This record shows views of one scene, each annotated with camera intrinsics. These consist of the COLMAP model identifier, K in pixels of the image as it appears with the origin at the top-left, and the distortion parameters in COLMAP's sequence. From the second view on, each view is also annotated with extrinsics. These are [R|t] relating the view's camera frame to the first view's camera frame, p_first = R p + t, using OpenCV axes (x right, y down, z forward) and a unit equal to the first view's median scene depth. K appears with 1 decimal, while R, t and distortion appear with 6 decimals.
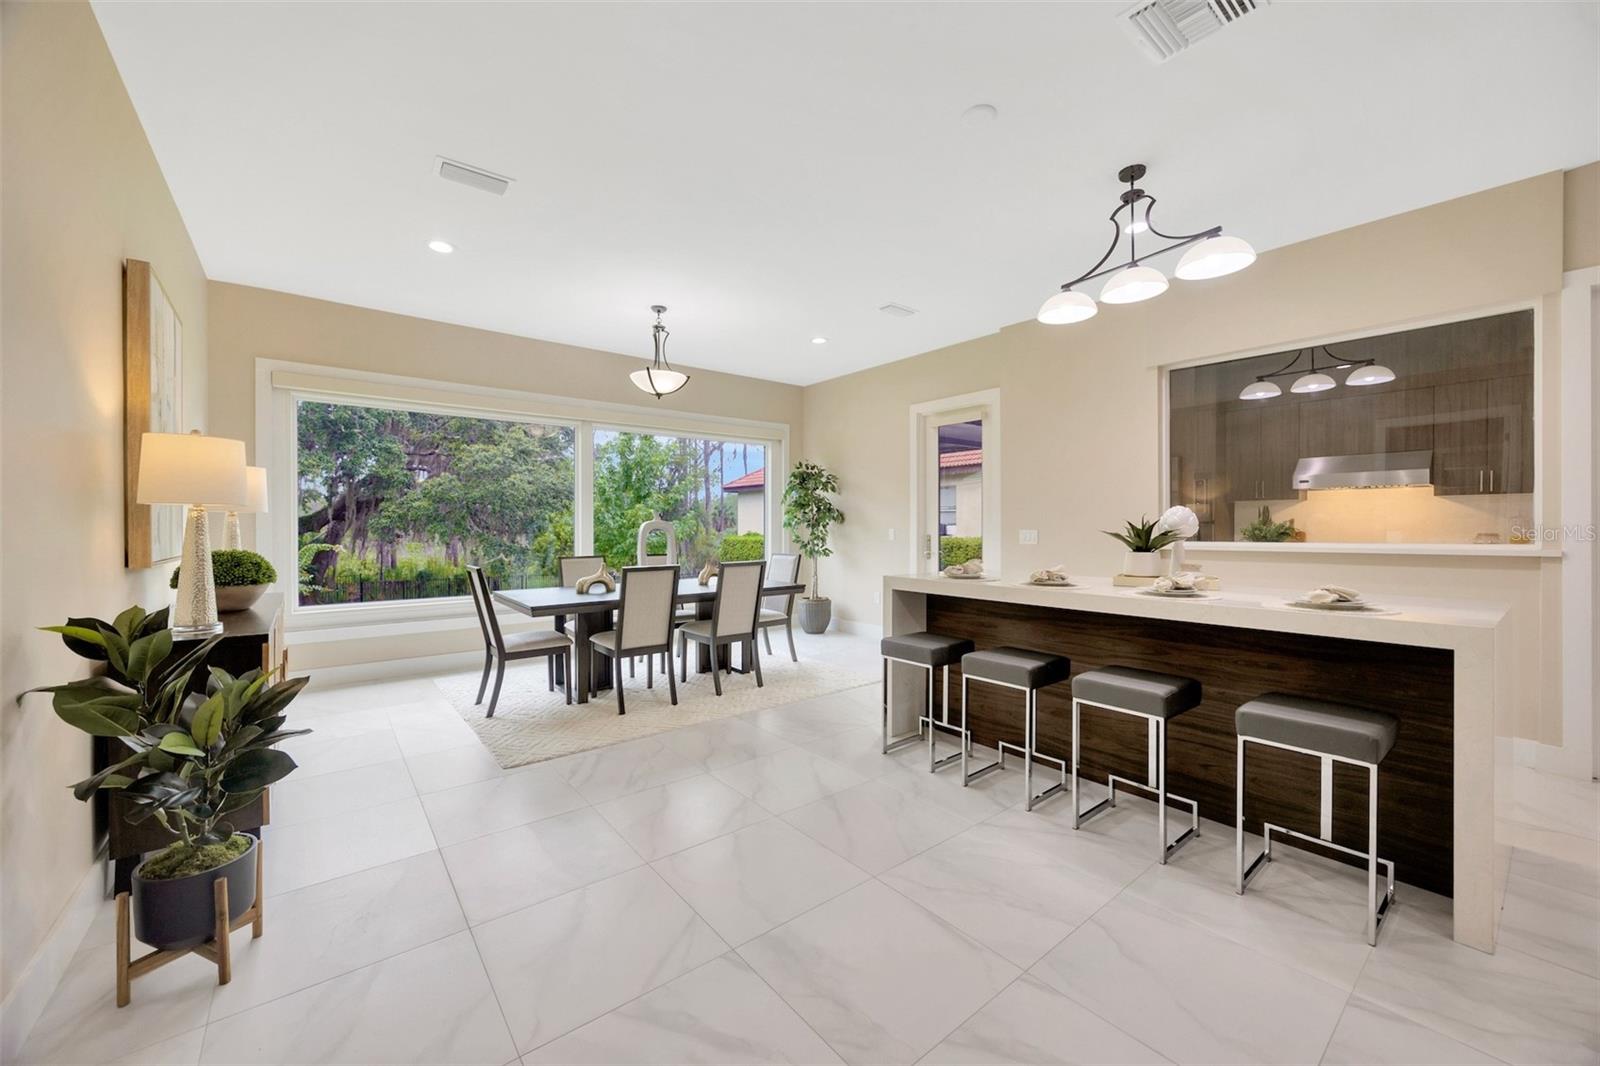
lens RADIAL K [[615.3, 0, 802.9], [0, 615.3, 530.6], [0, 0, 1]] dist [0.000668, -0.000013]
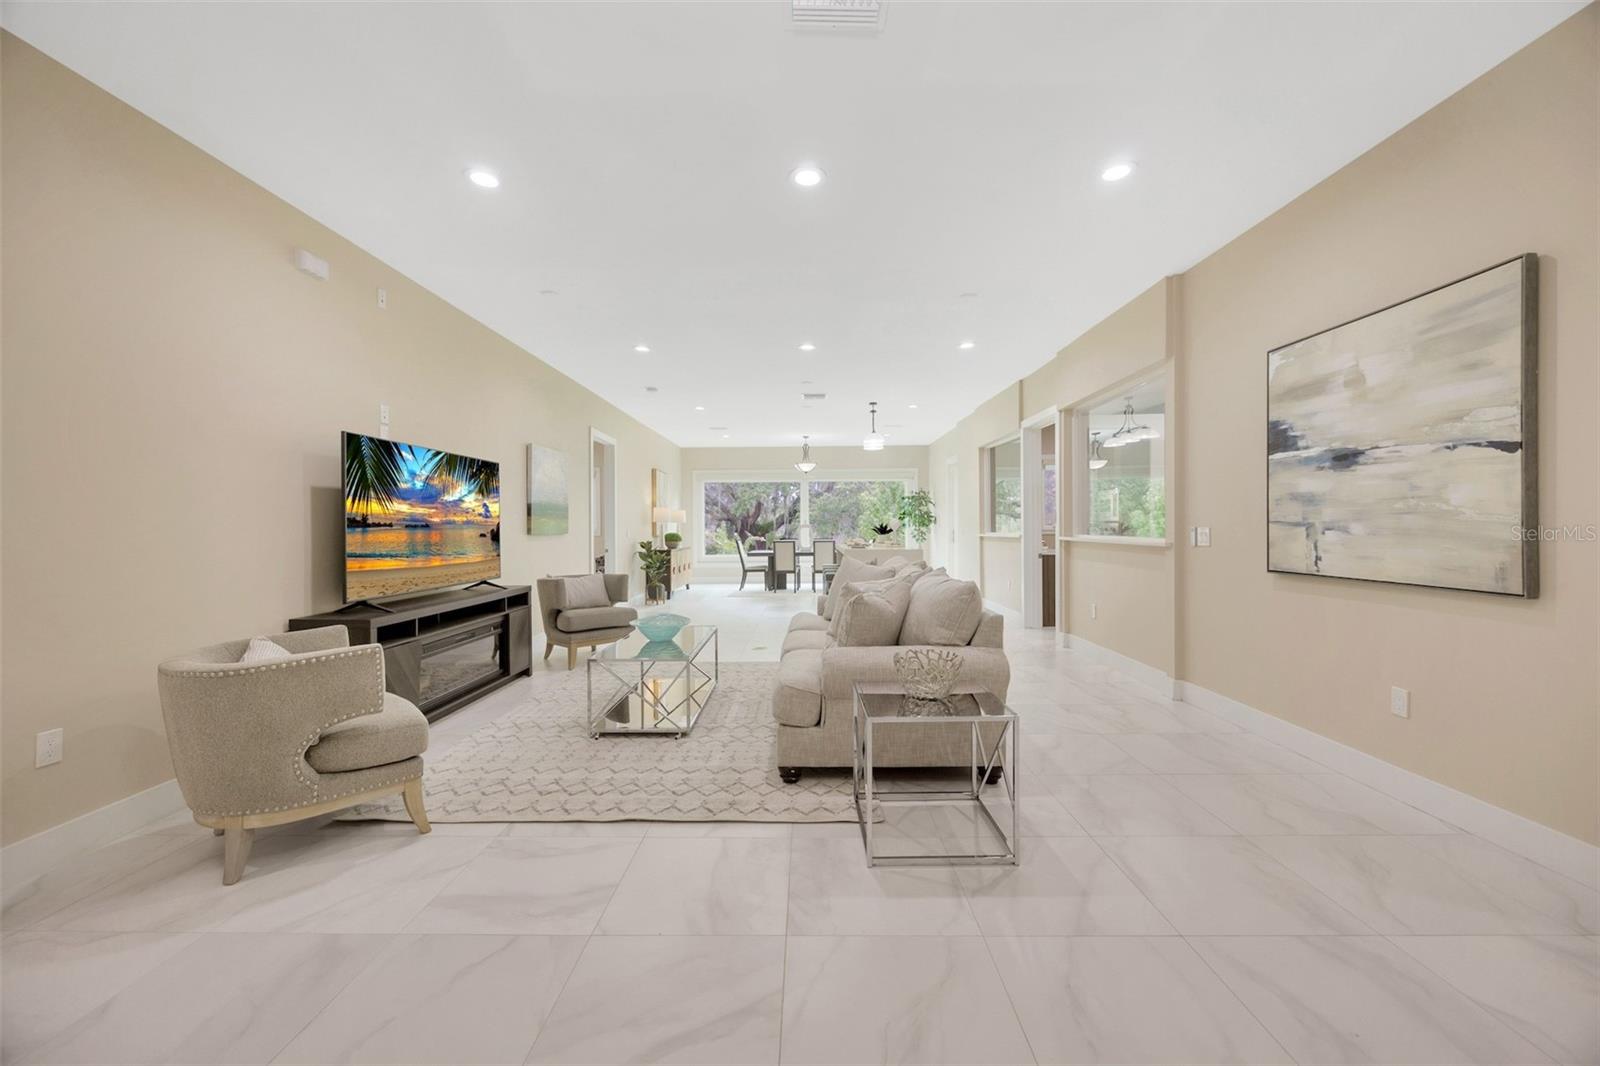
lens RADIAL K [[615.3, 0, 802.9], [0, 615.3, 530.6], [0, 0, 1]] dist [0.000668, -0.000013]
pose [[0.775152, -0.000610, -0.631774, 1.000303], [0.001009, 0.999999, 0.000272, 0.007842], [0.631774, -0.000848, 0.775152, -0.694271]]
